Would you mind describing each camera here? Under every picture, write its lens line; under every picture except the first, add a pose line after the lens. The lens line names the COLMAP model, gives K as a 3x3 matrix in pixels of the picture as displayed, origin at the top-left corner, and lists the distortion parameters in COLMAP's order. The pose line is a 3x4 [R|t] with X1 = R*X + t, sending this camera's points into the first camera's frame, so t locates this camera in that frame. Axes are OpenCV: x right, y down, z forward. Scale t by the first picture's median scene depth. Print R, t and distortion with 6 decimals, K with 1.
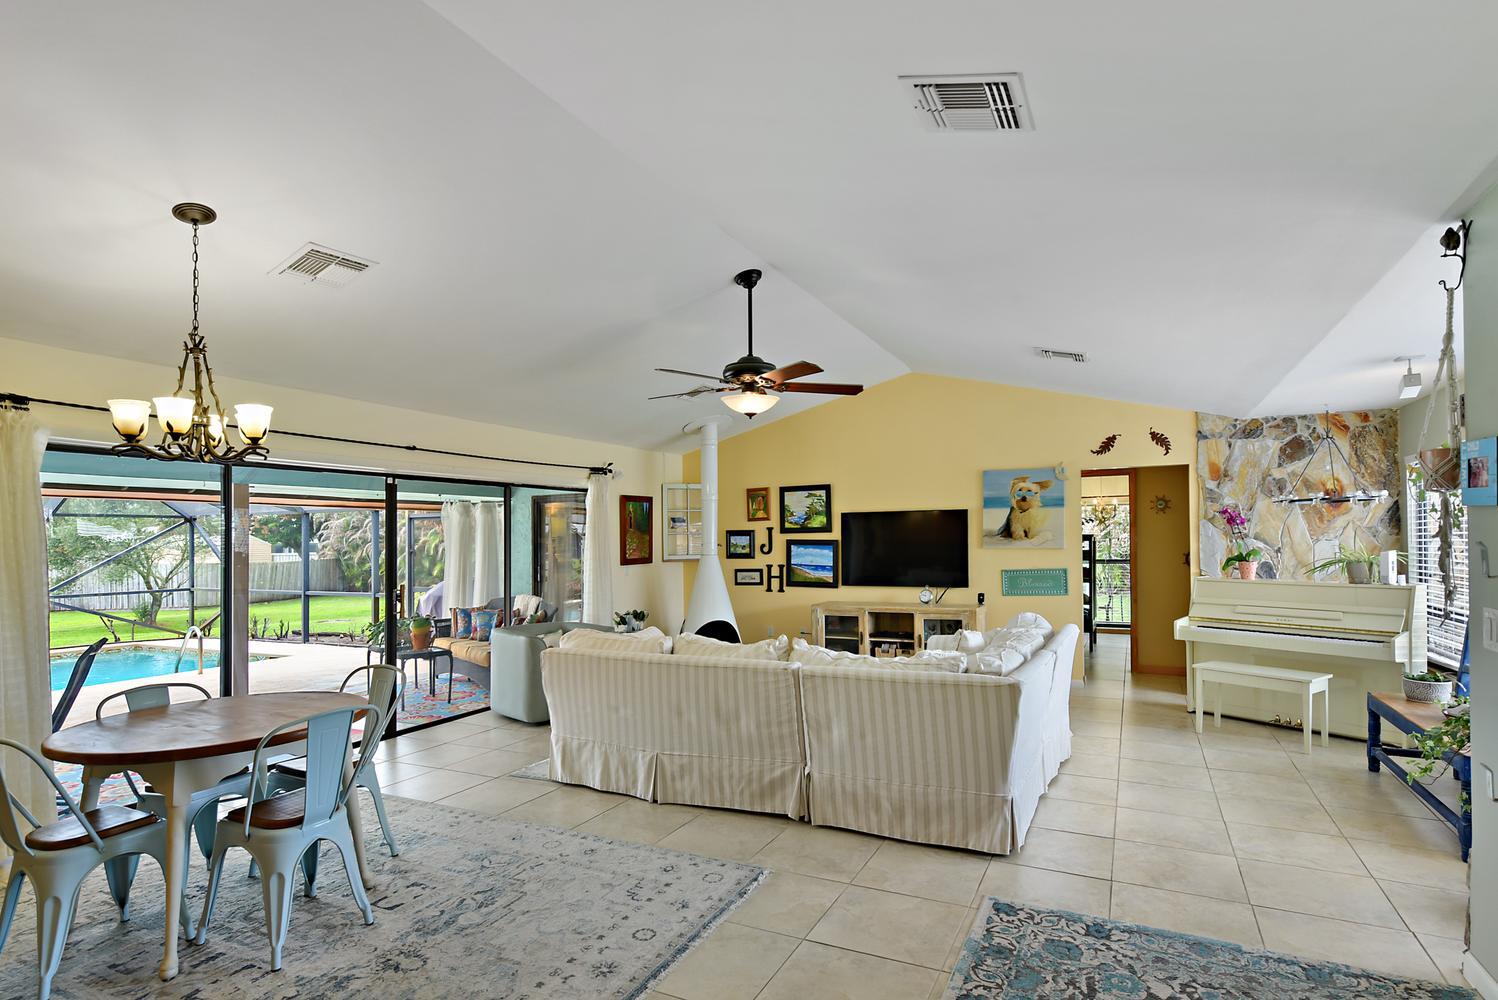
lens RADIAL K [[828.3, 0, 749.0], [0, 828.3, 500.0], [0, 0, 1]] dist [0.019296, 0.001062]
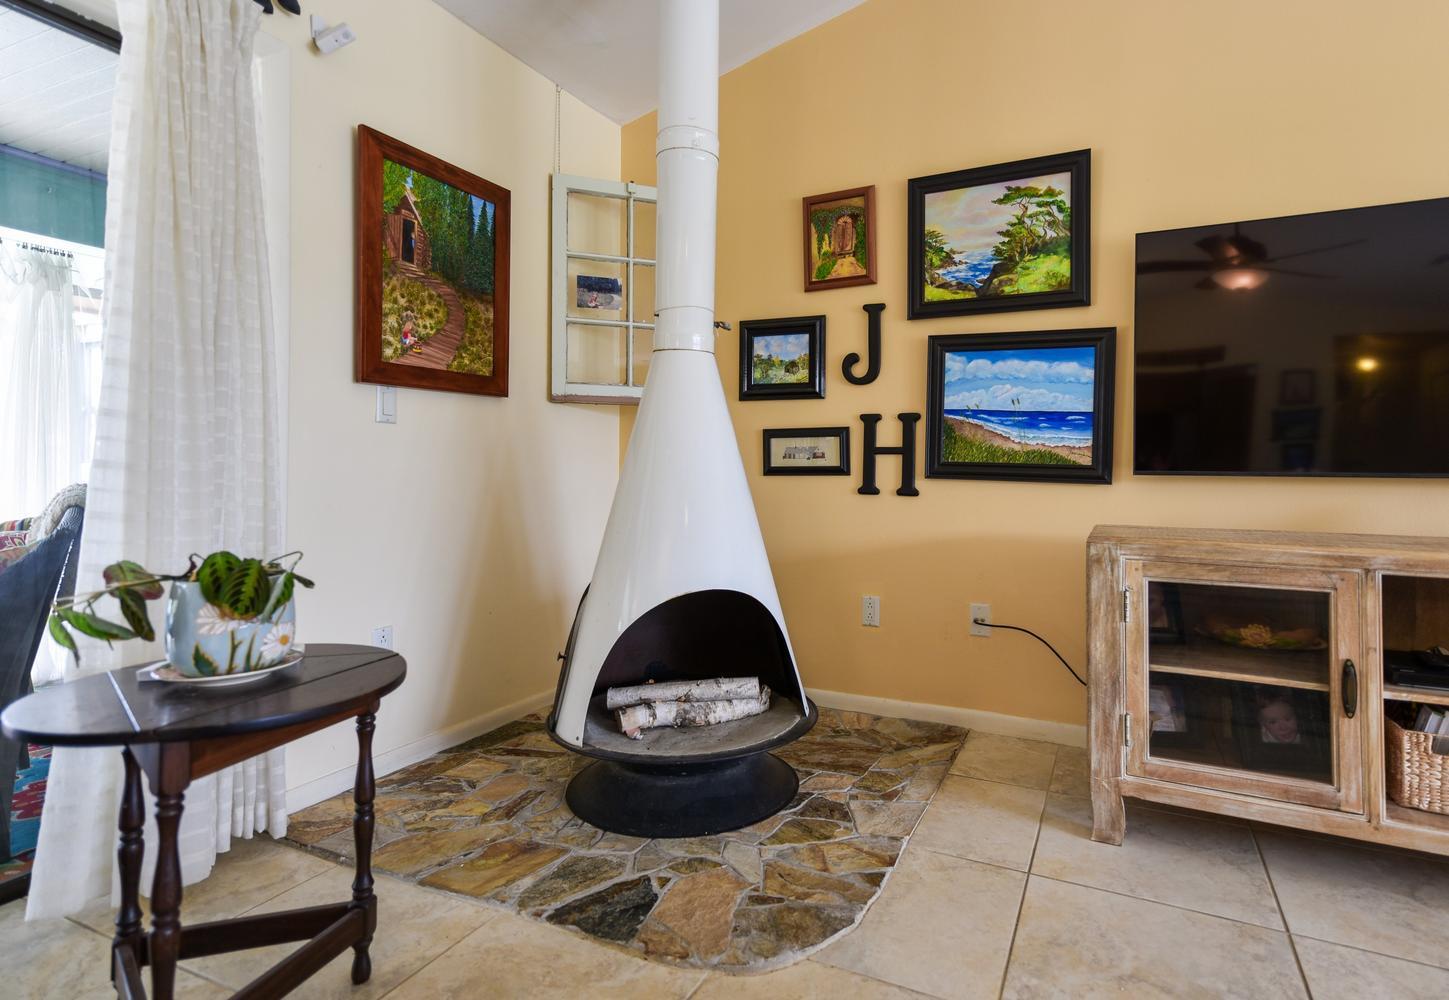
lens RADIAL K [[771.9, 0, 787.6], [0, 771.9, 456.1], [0, 0, 1]] dist [0.033343, -0.000099]
pose [[0.995831, 0.019536, 0.089106, -0.038492], [-0.023010, 0.999008, 0.038130, 0.087677], [-0.088273, -0.040021, 0.995292, 0.721559]]
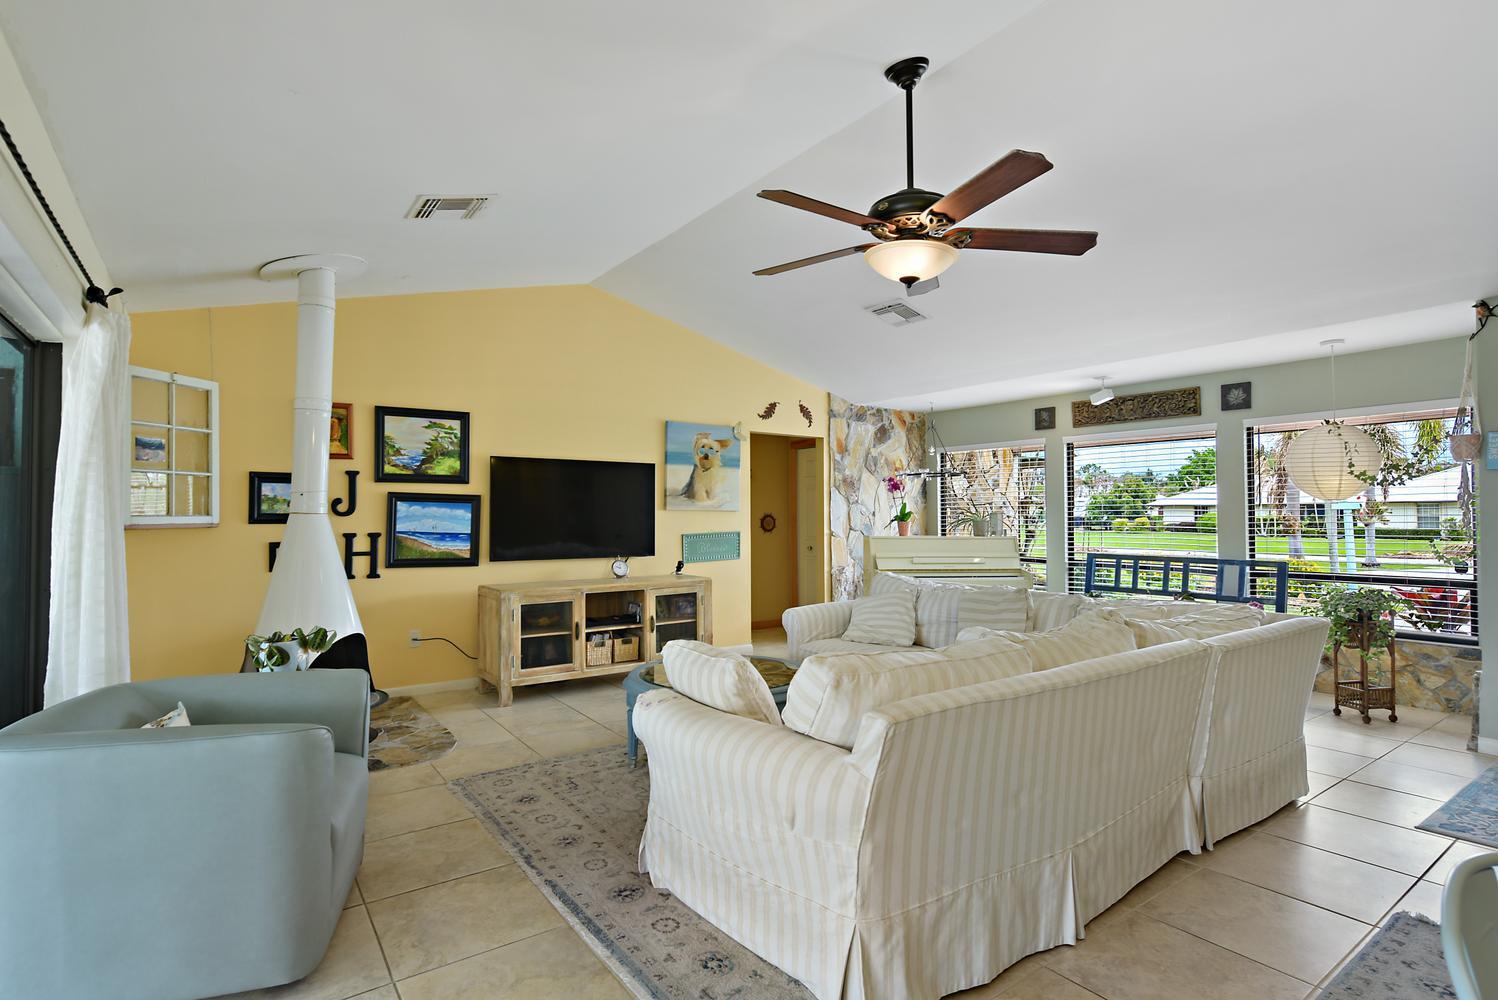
lens RADIAL K [[750.4, 0, 749.0], [0, 750.4, 500.0], [0, 0, 1]] dist [-0.001115, 0.000113]
pose [[0.422955, 0.031662, 0.905597, -0.358408], [-0.049833, 0.998690, -0.011642, 0.048258], [-0.904779, -0.040205, 0.423979, 0.537784]]
